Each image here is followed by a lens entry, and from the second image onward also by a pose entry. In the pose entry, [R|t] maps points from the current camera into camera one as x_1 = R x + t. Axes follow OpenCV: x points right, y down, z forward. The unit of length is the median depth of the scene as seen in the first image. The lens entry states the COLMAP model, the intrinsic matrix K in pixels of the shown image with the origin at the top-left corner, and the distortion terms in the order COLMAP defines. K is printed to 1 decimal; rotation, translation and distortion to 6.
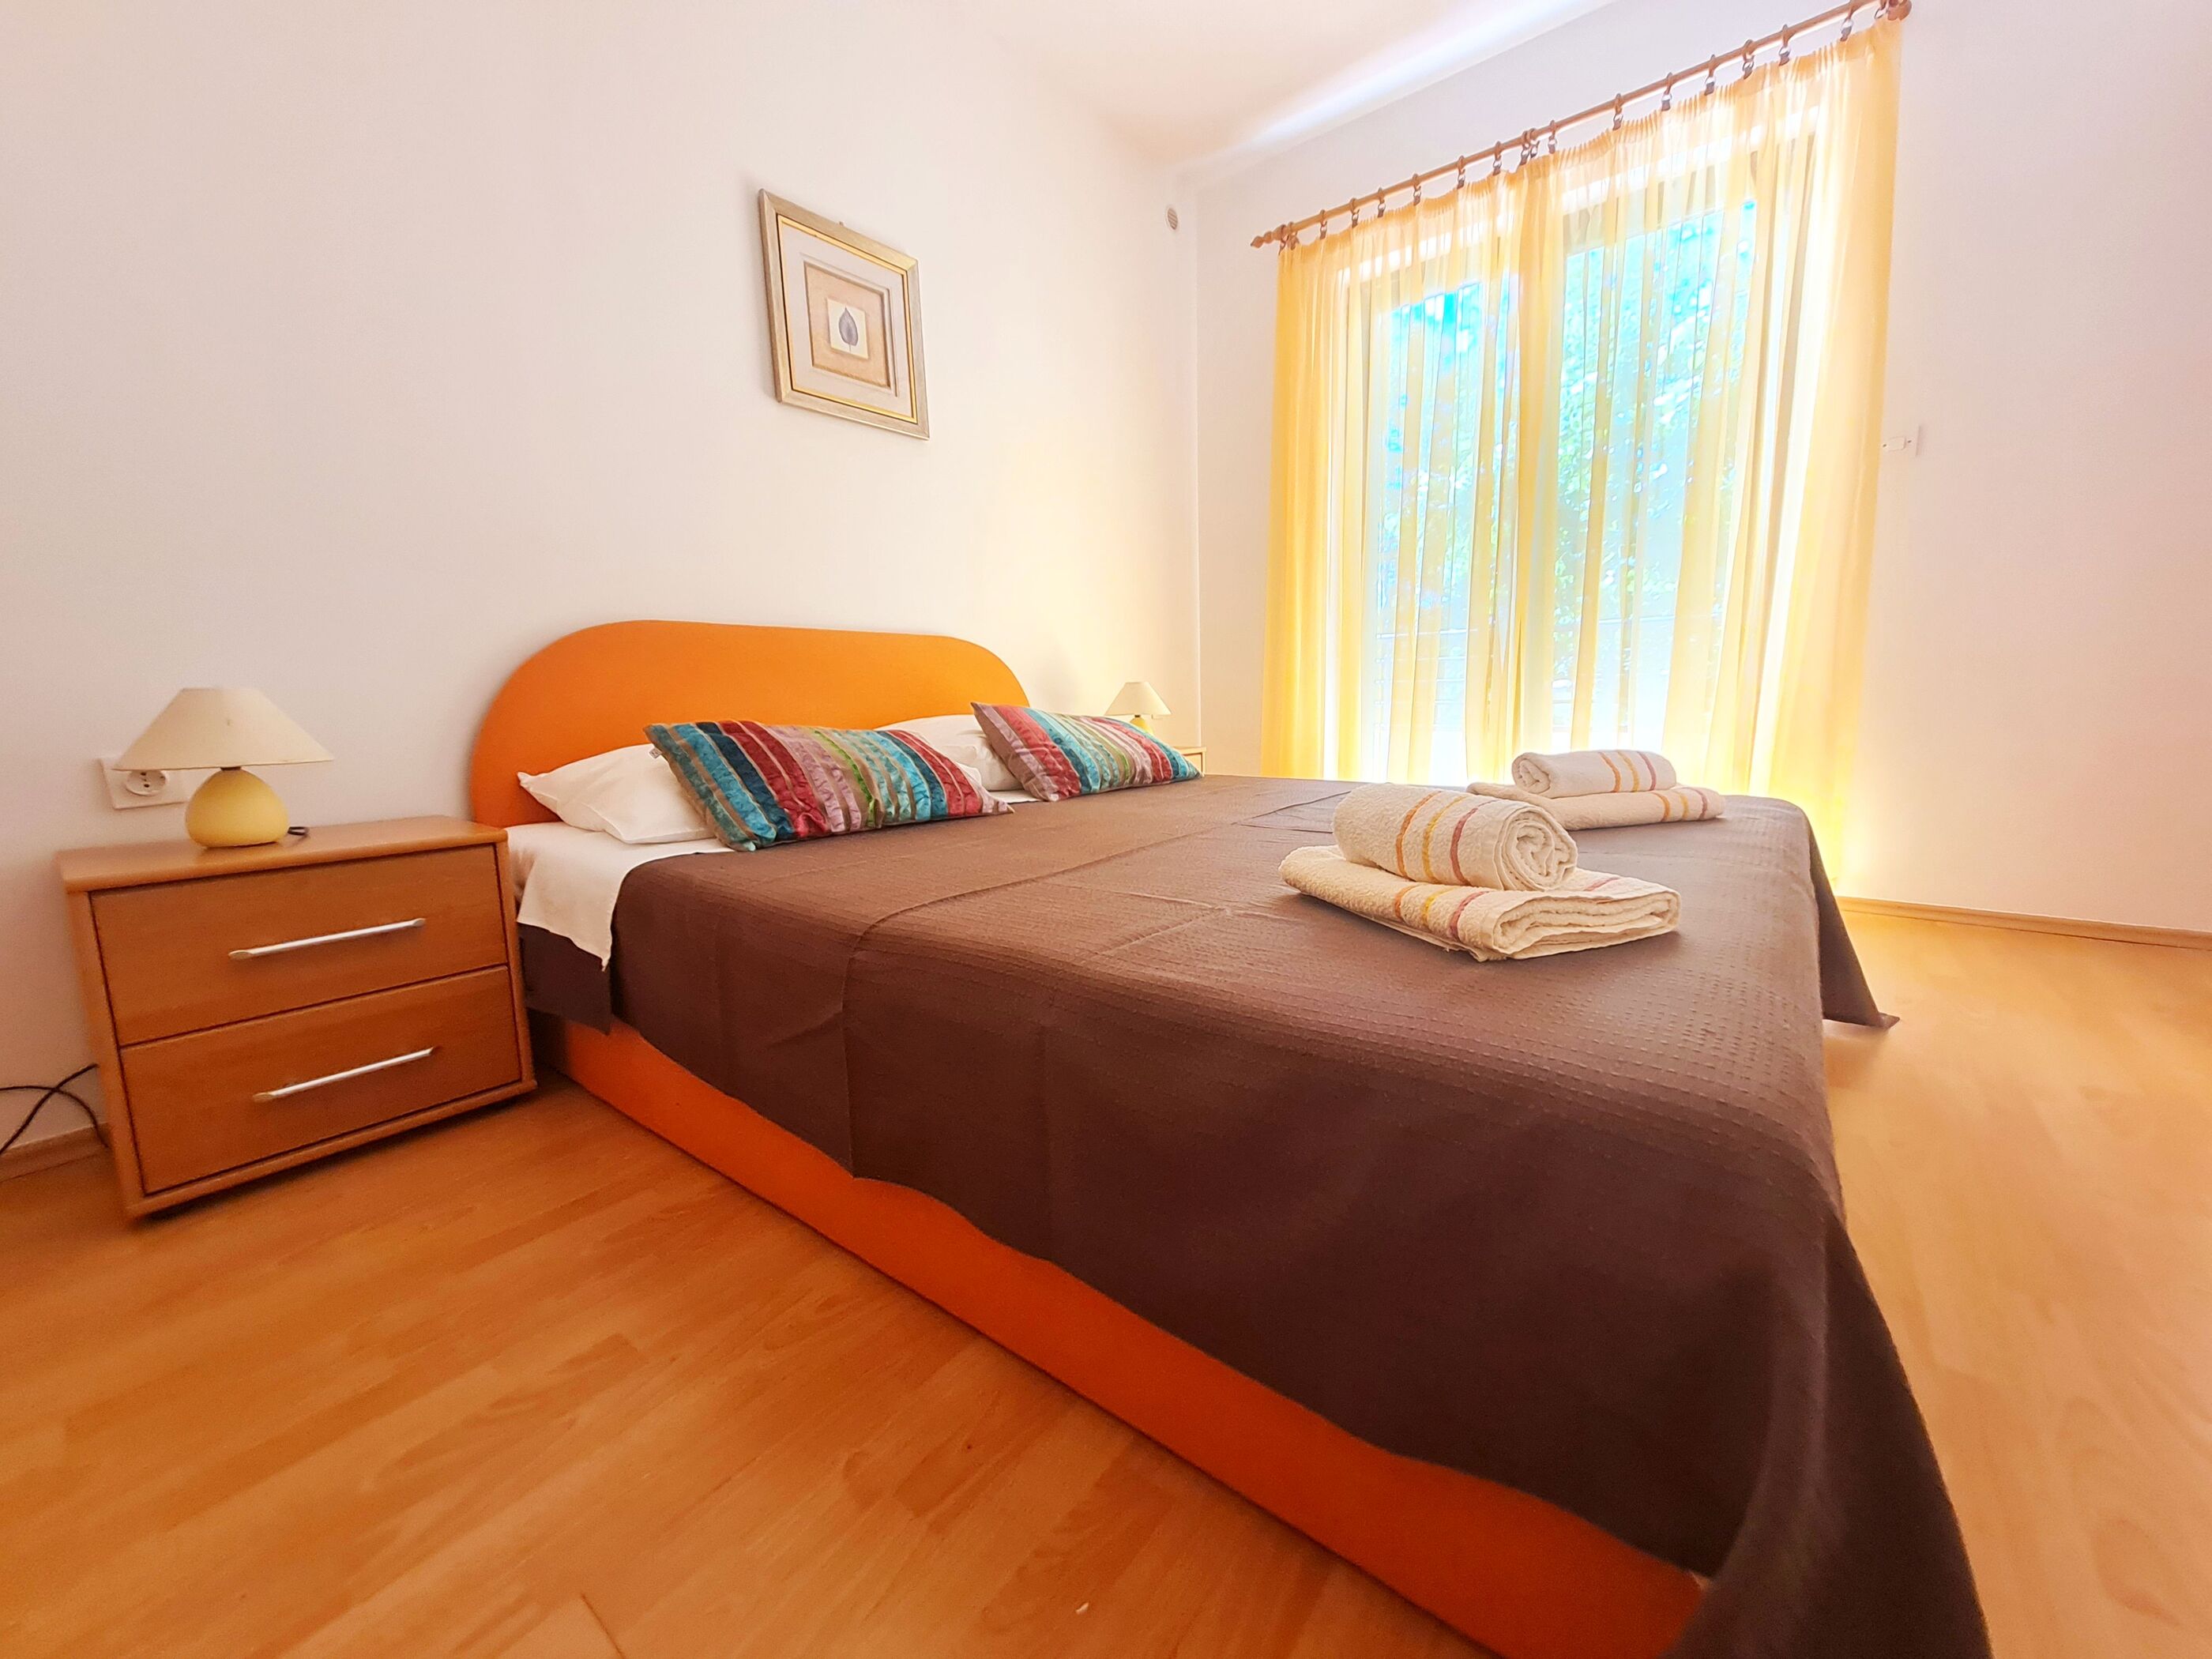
lens RADIAL K [[855.4, 0, 1097.7], [0, 855.4, 819.8], [0, 0, 1]] dist [0.008538, -0.002046]
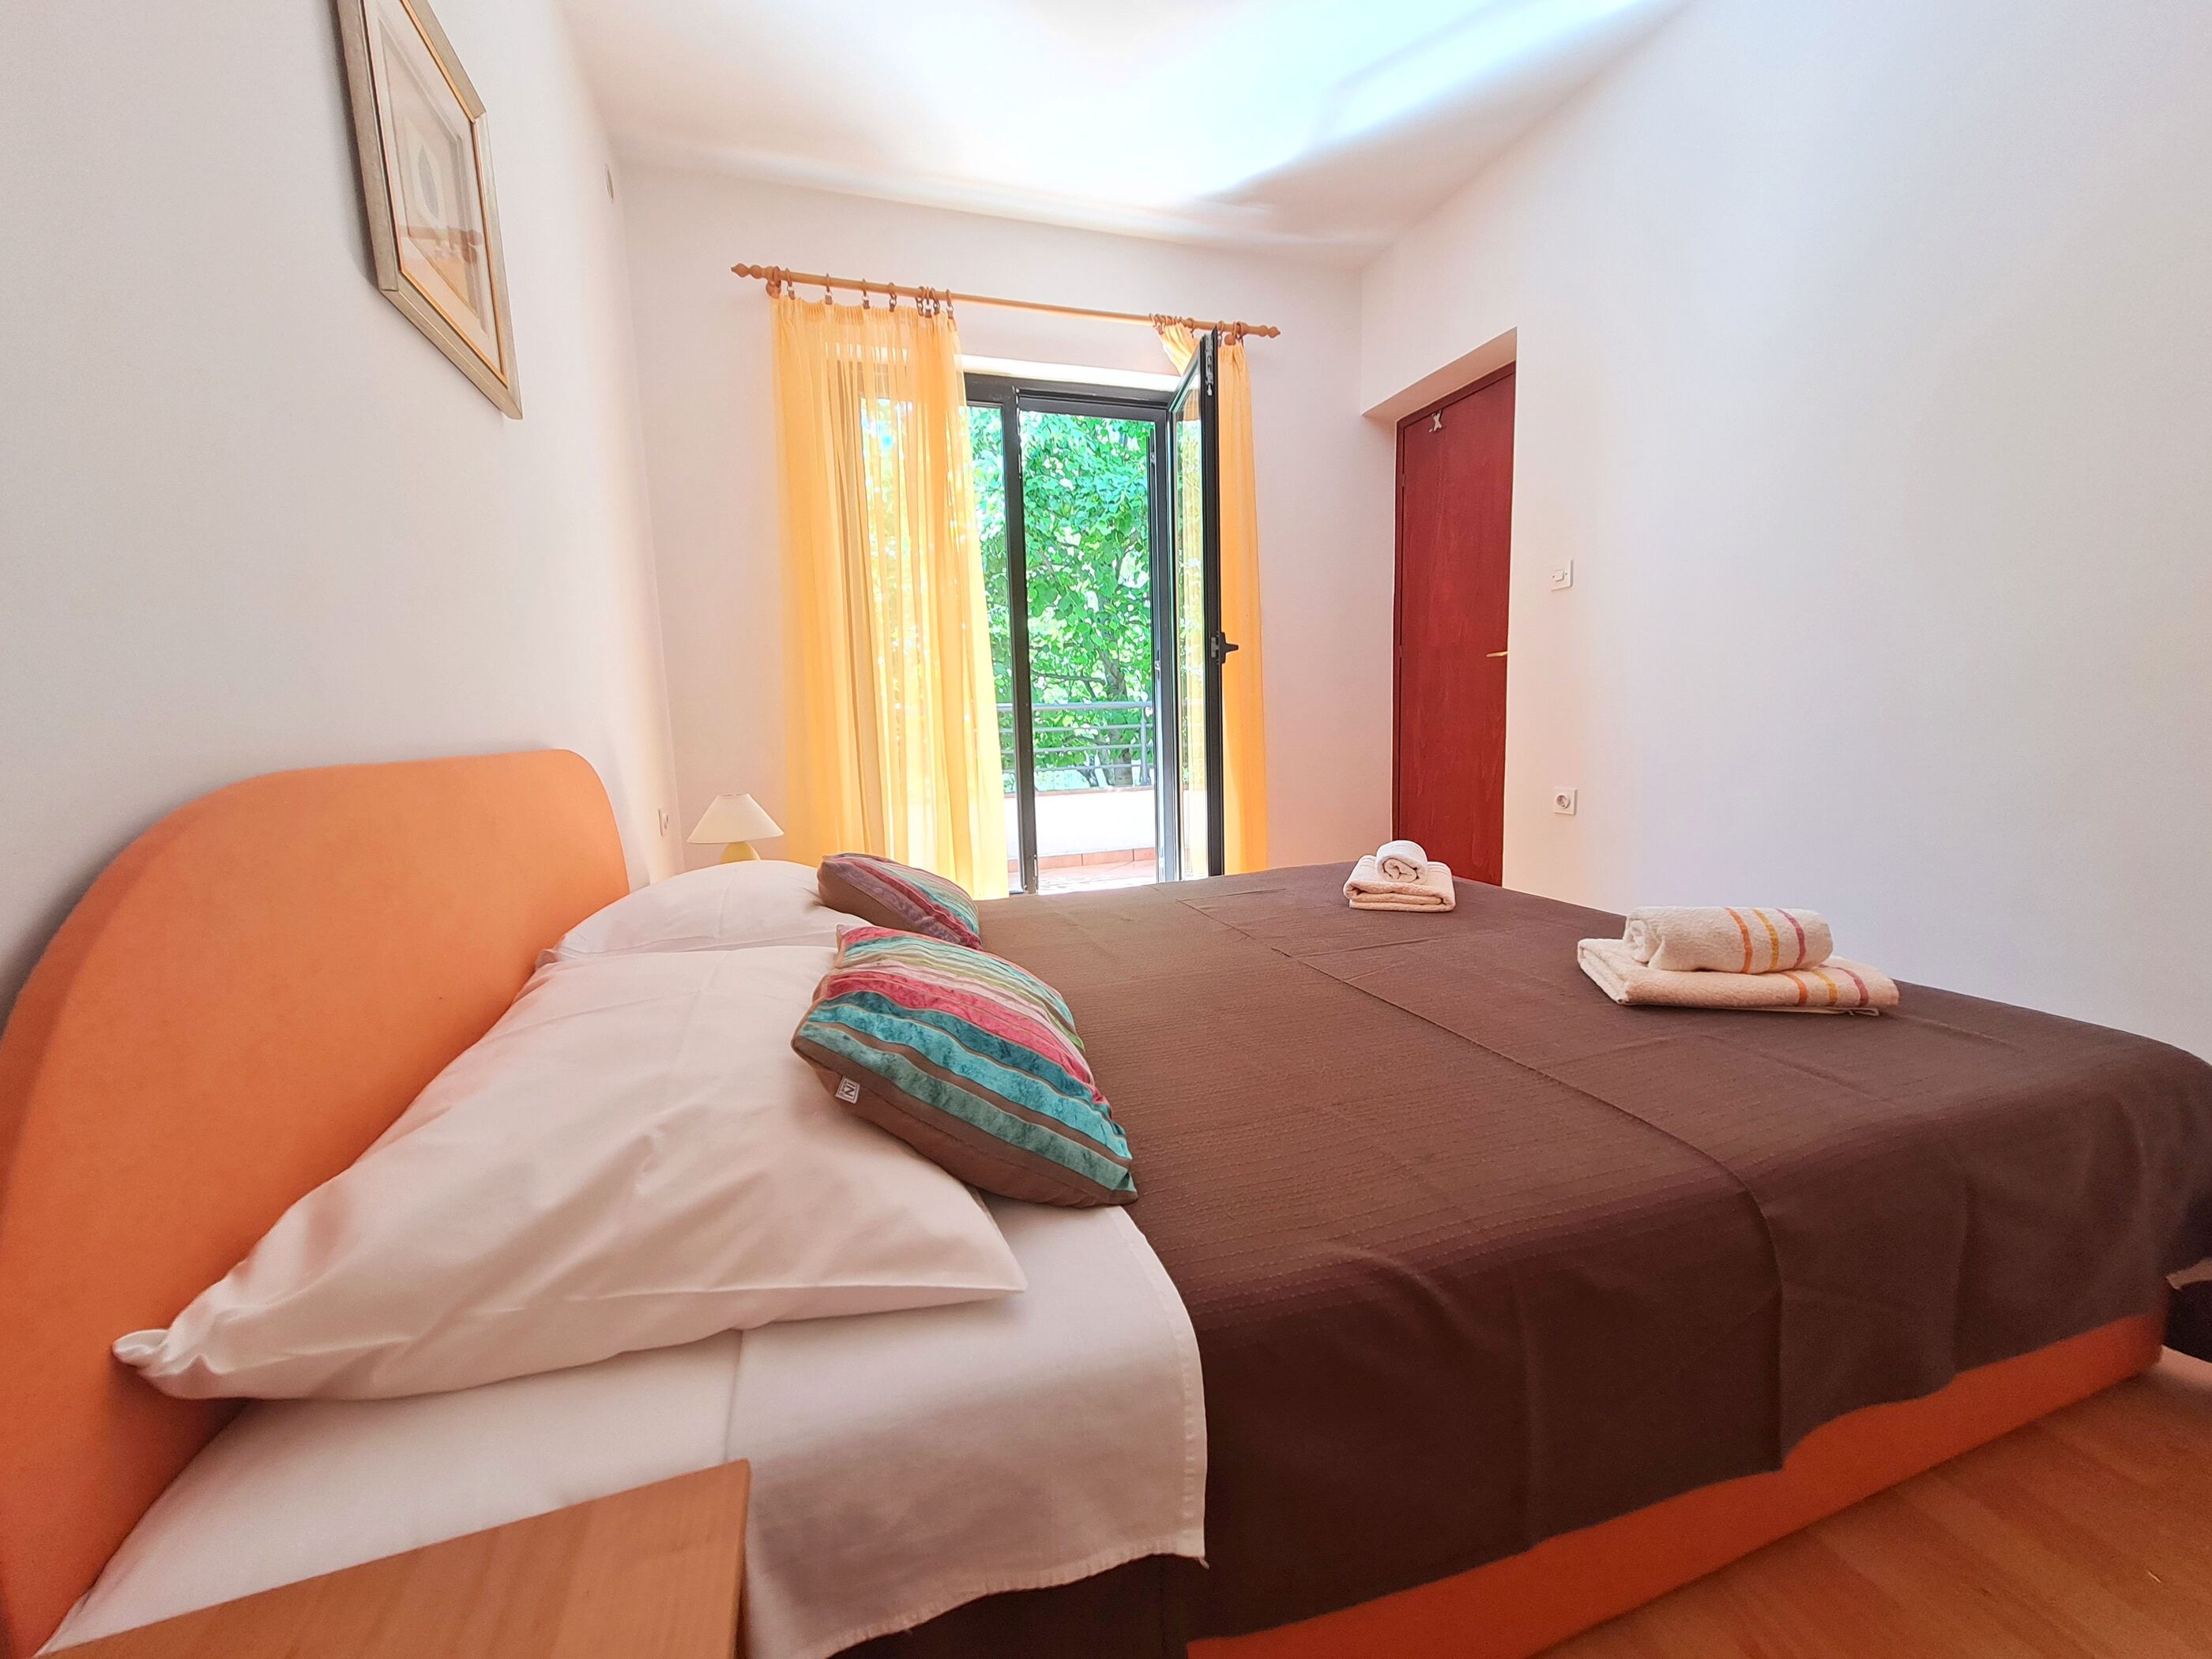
lens RADIAL K [[855.4, 0, 1097.7], [0, 855.4, 819.8], [0, 0, 1]] dist [0.008538, -0.002046]
pose [[0.548717, -0.092173, 0.830912, -0.539374], [0.139590, 0.990052, 0.017644, -0.139786], [-0.824272, 0.106305, 0.556125, 0.413858]]
